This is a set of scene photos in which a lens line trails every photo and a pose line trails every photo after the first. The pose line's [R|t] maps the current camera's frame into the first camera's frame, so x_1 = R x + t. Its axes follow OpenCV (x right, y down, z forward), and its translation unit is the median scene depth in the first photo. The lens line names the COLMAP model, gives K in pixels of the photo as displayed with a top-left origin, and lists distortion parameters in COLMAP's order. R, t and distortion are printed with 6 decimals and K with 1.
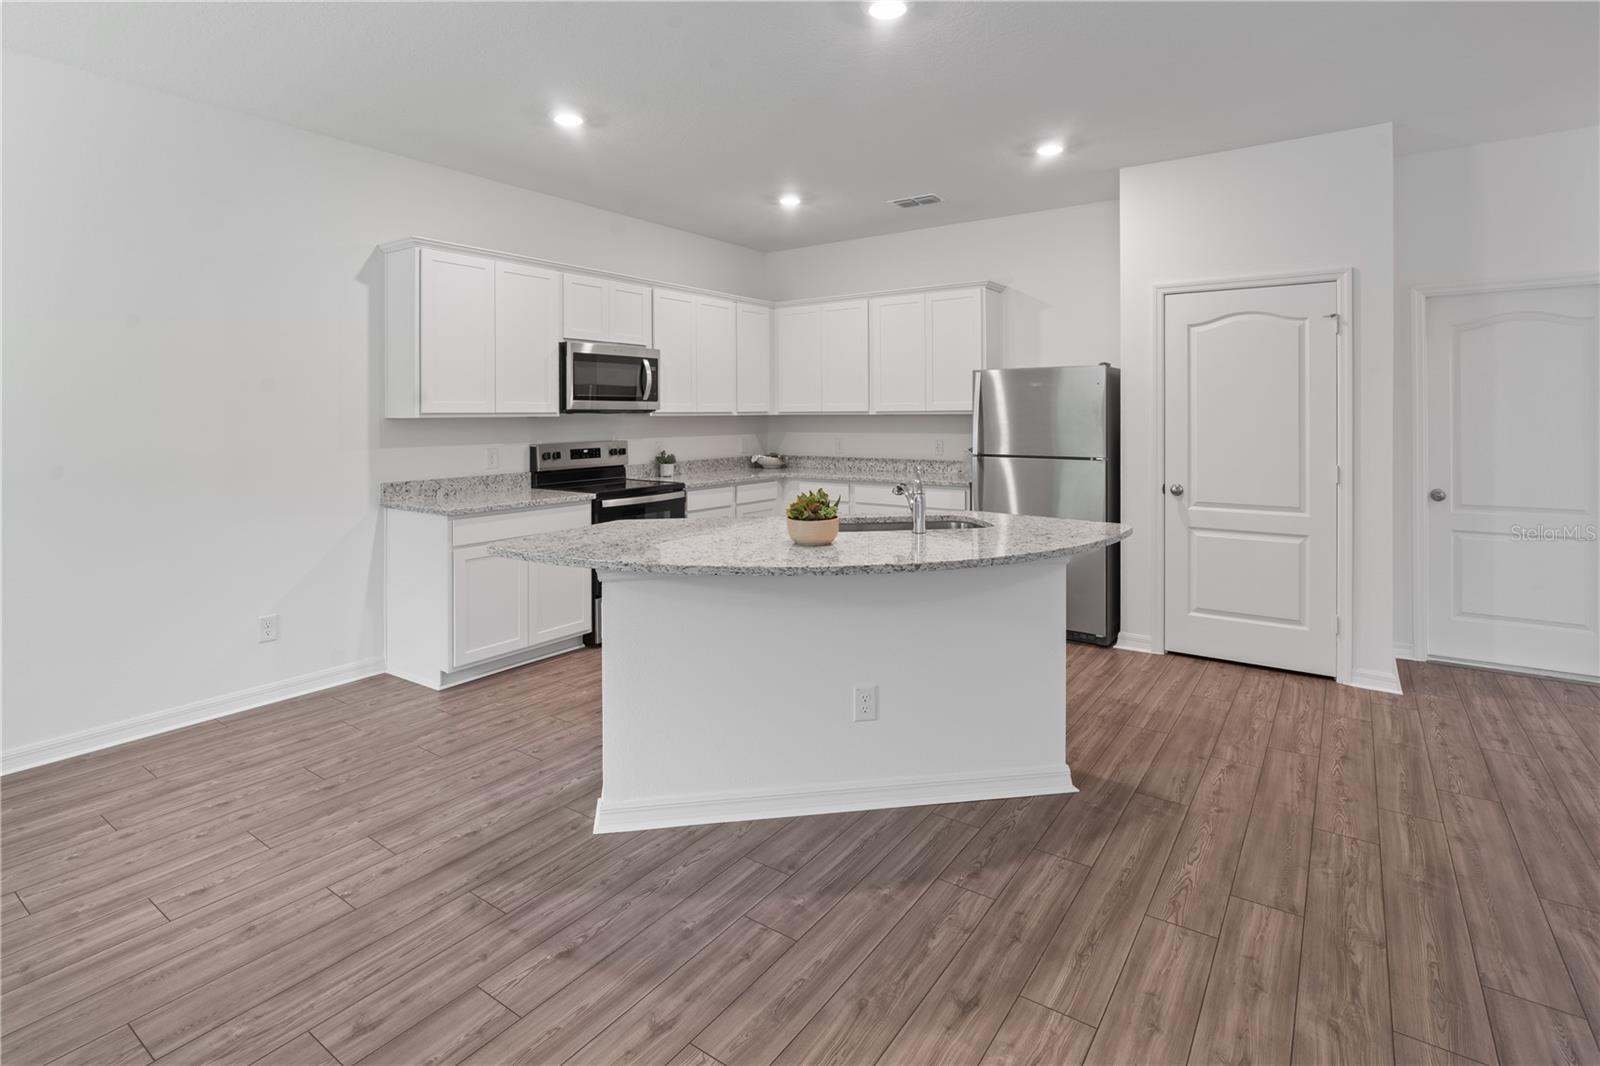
lens RADIAL K [[784.5, 0, 791.3], [0, 784.5, 462.3], [0, 0, 1]] dist [-0.027092, 0.013708]
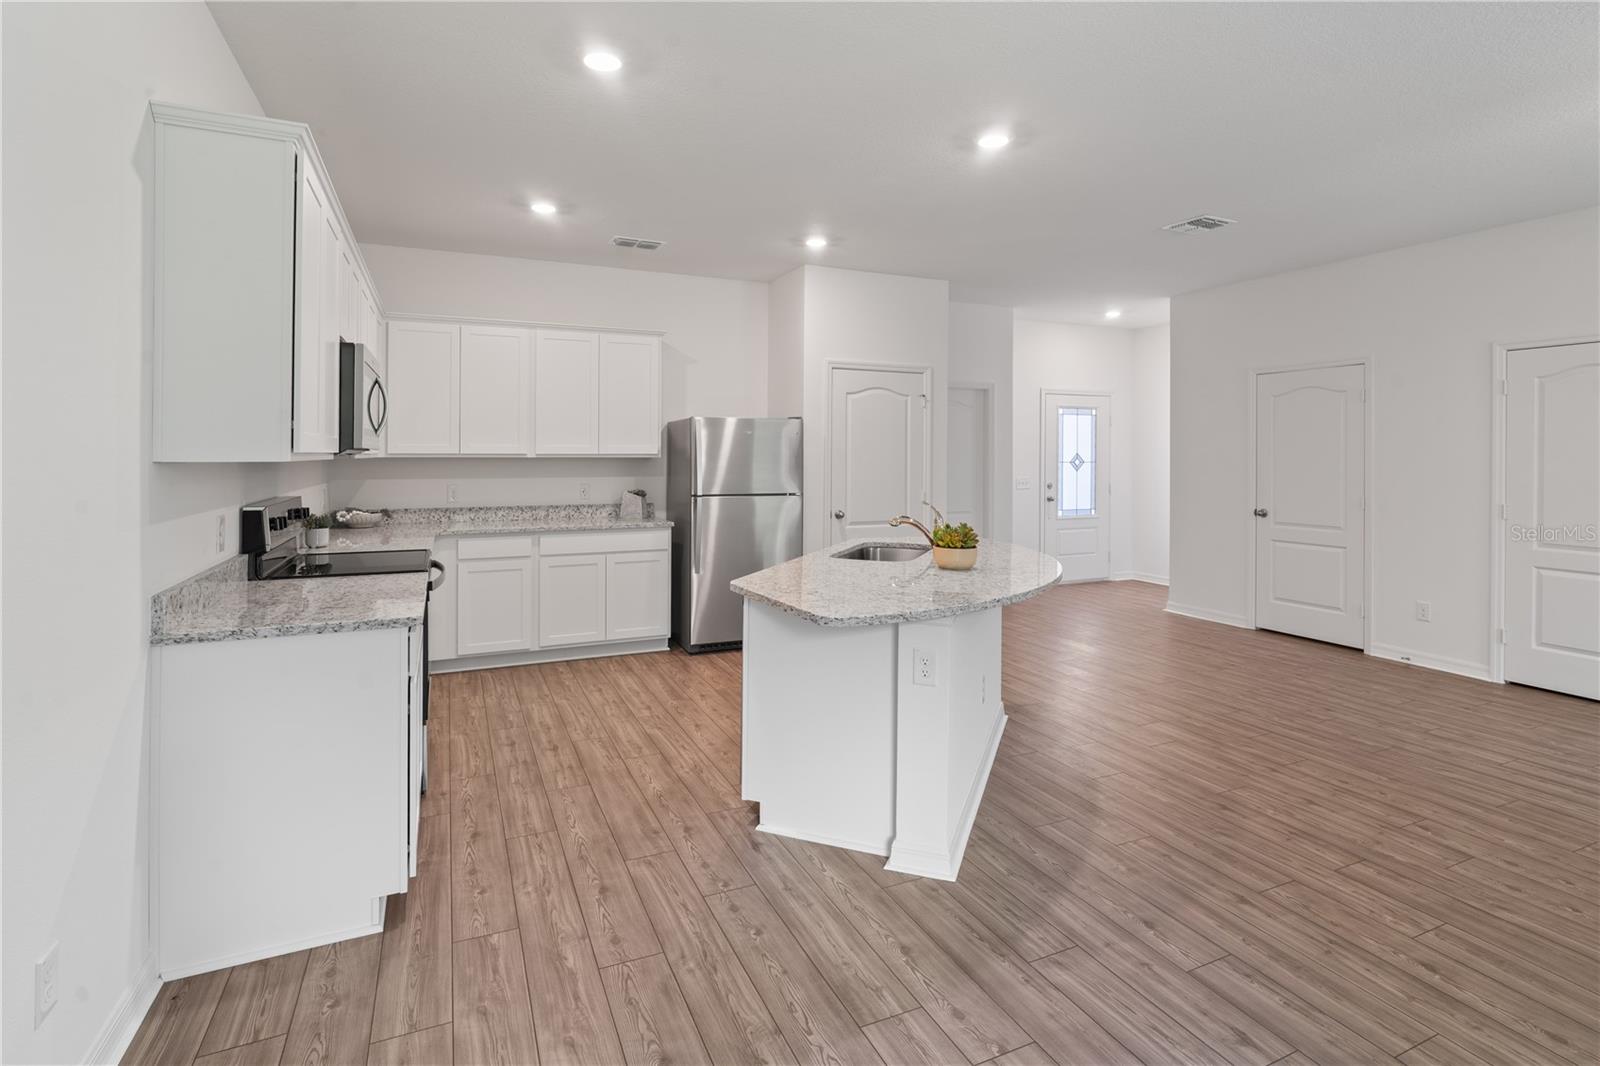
lens RADIAL K [[784.5, 0, 791.3], [0, 784.5, 462.3], [0, 0, 1]] dist [-0.027092, 0.013708]
pose [[0.505183, -0.001999, 0.863010, -1.058389], [0.050575, 0.998347, -0.027293, -0.031309], [-0.861529, 0.057434, 0.504449, 0.571439]]
